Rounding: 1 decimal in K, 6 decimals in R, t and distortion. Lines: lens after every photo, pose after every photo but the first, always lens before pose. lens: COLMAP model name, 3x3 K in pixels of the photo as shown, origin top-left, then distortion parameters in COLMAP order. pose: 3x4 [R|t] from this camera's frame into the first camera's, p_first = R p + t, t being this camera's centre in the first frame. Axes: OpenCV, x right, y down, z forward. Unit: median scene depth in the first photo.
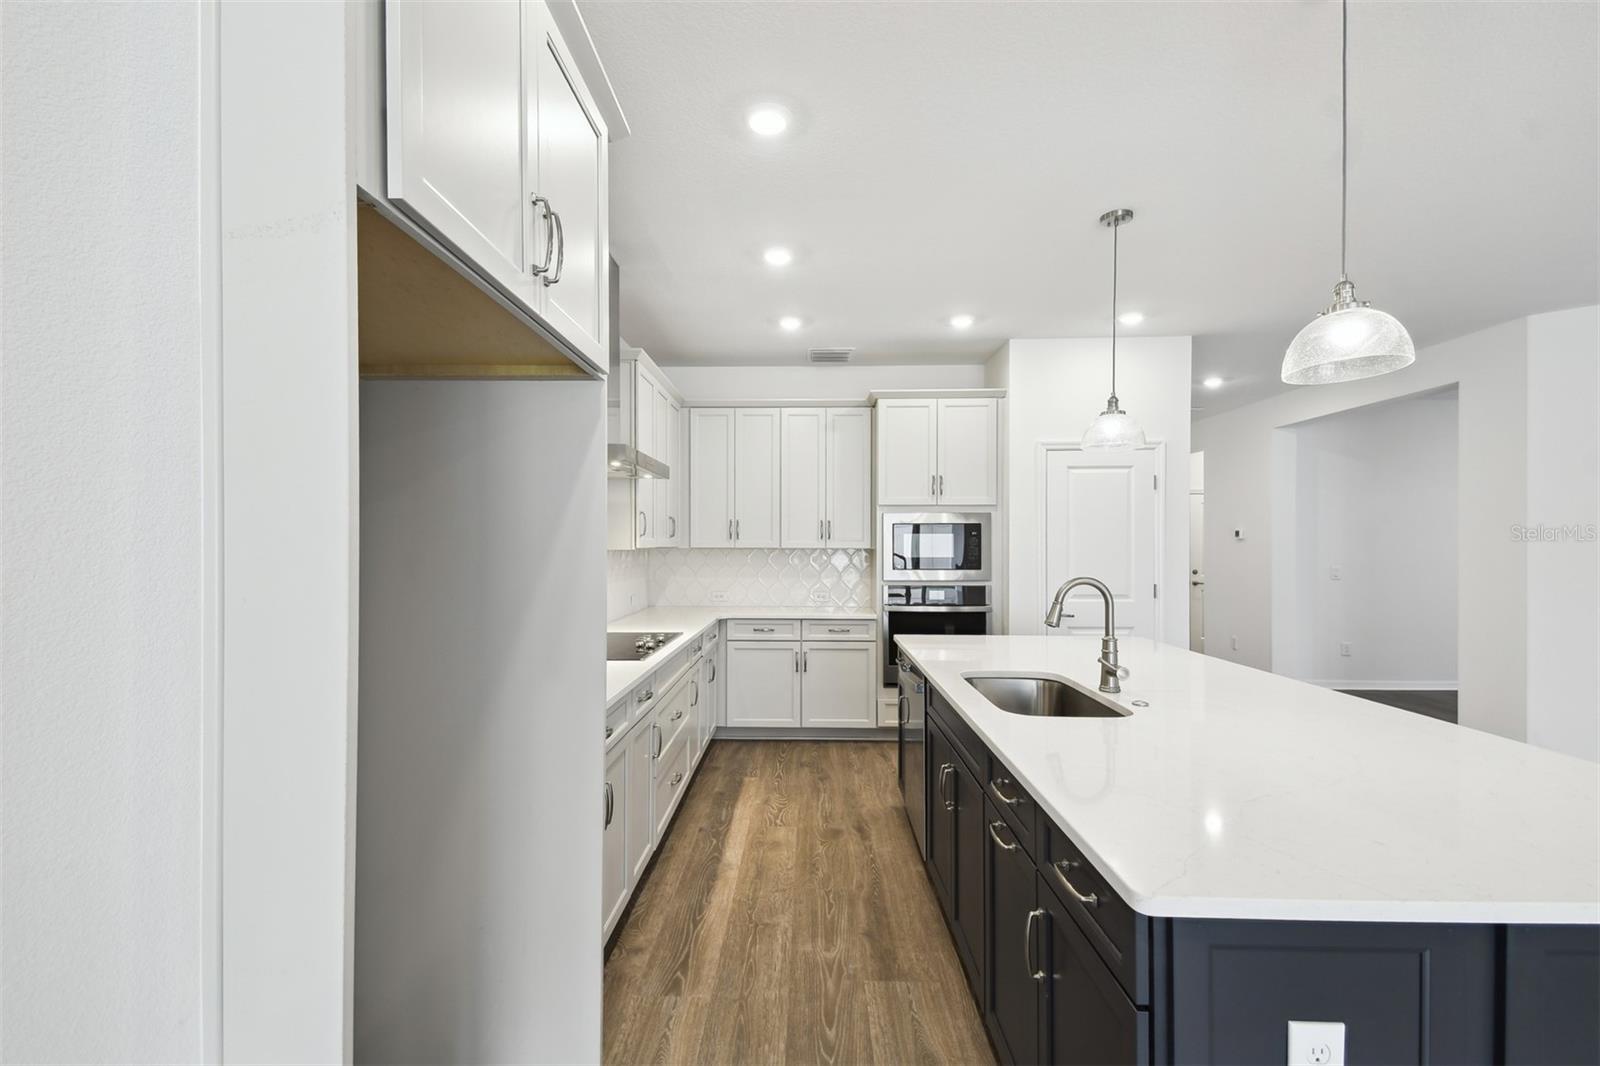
lens RADIAL K [[708.4, 0, 792.6], [0, 708.4, 546.9], [0, 0, 1]] dist [0.056884, -0.026211]
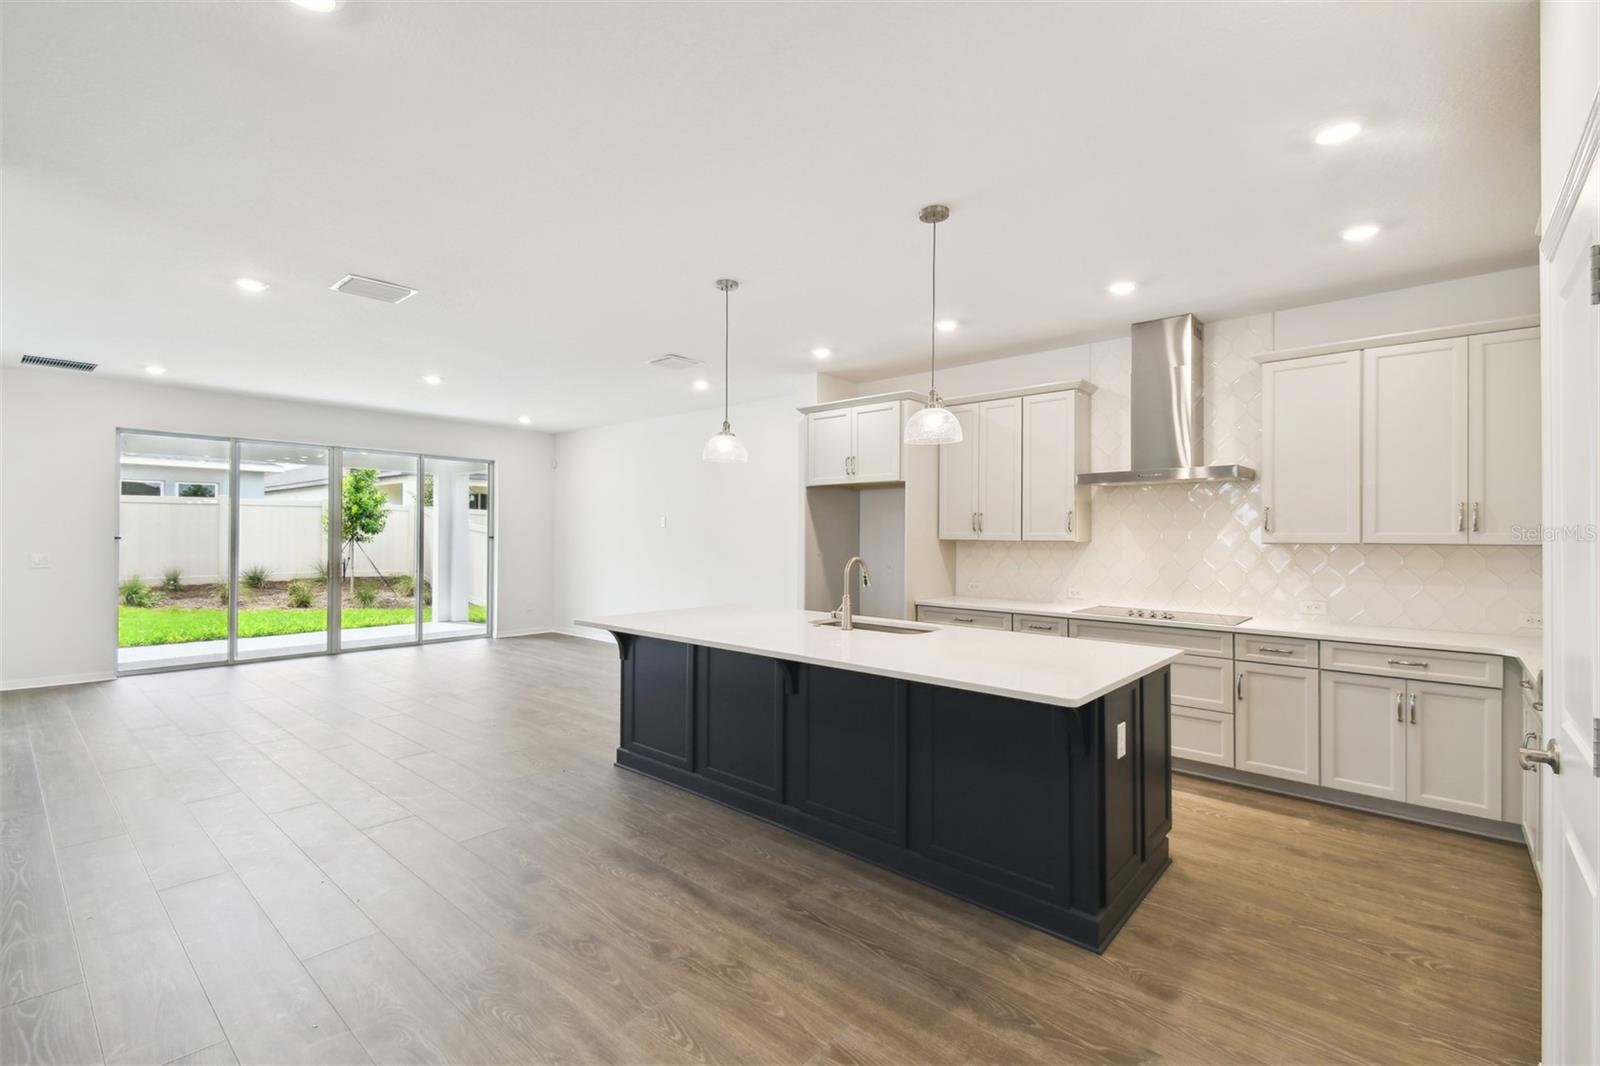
lens RADIAL K [[702.8, 0, 795.6], [0, 702.8, 531.2], [0, 0, 1]] dist [0.050630, -0.025501]
pose [[-0.644382, -0.008428, -0.764657, 0.831950], [-0.009100, 0.999953, -0.003353, -0.003919], [0.764649, 0.004798, -0.644429, 0.934055]]
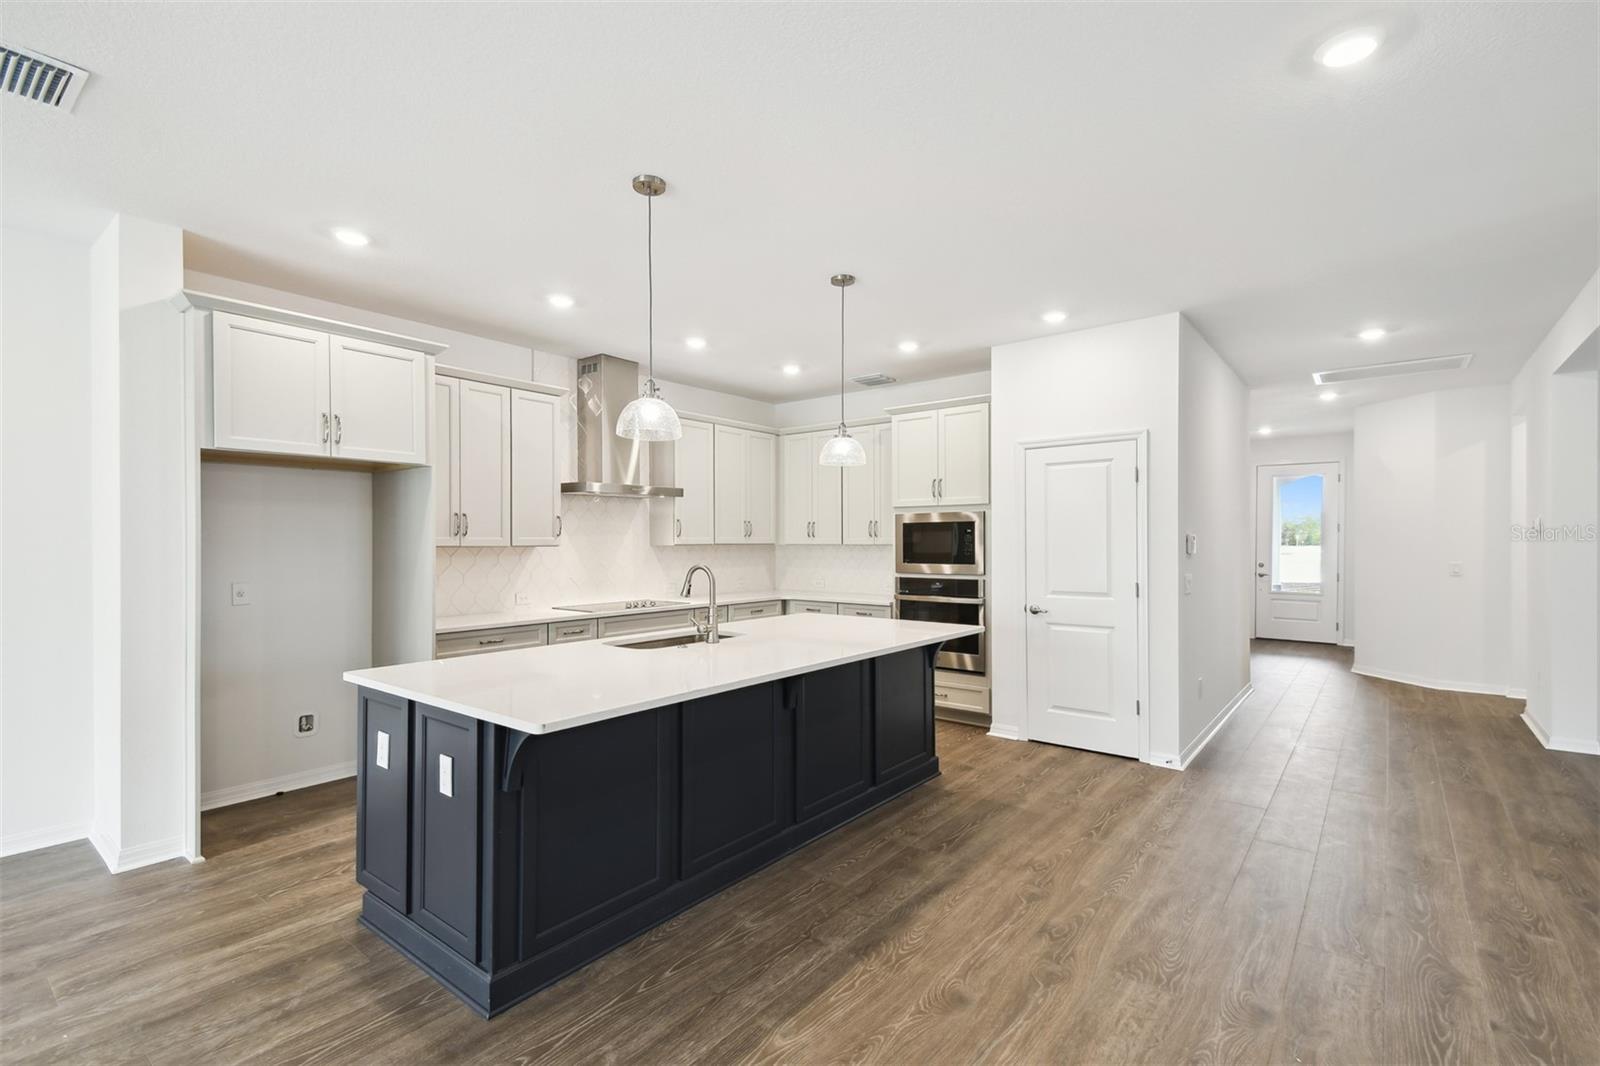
lens RADIAL K [[721.5, 0, 788.9], [0, 721.5, 541.6], [0, 0, 1]] dist [0.051128, -0.027039]
pose [[0.791226, -0.001609, -0.611522, 0.717582], [0.000544, 0.999998, -0.001927, -0.000549], [0.611524, 0.001192, 0.791225, -0.034629]]
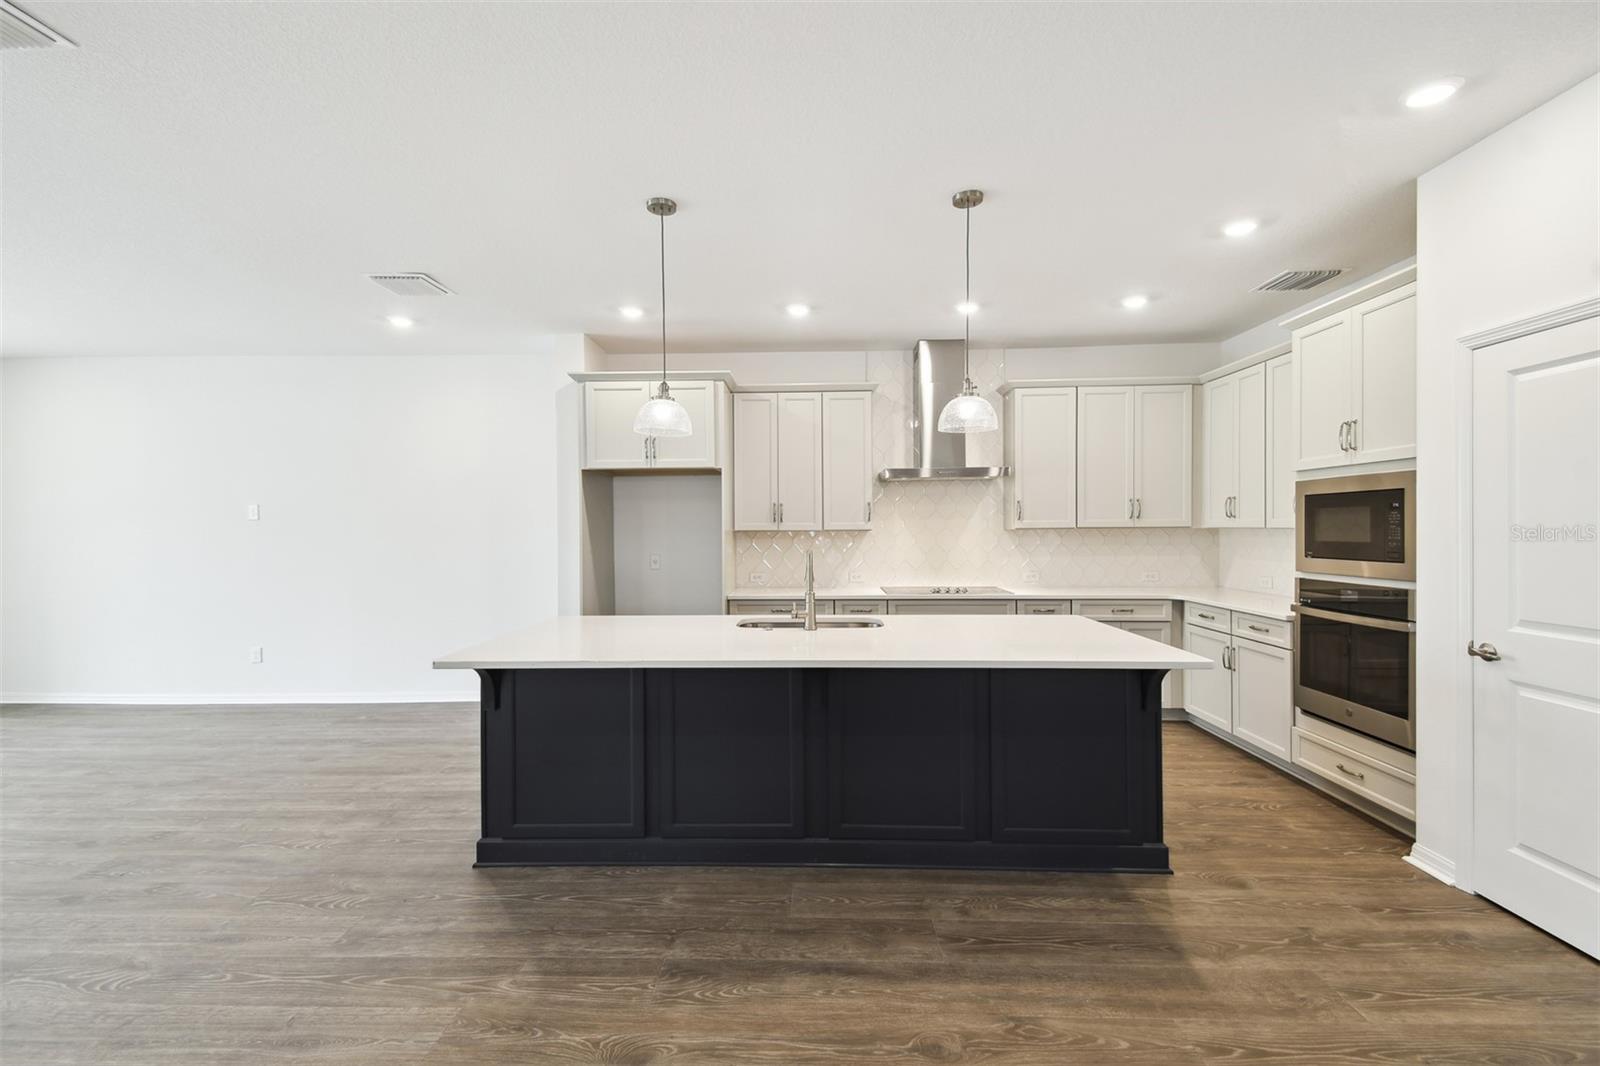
lens RADIAL K [[695.8, 0, 793.8], [0, 695.8, 535.7], [0, 0, 1]] dist [0.048129, -0.023884]
pose [[-0.006868, 0.012044, -0.999904, 0.895881], [0.004089, 0.999919, 0.012016, -0.001274], [0.999968, -0.004006, -0.006917, 0.477560]]
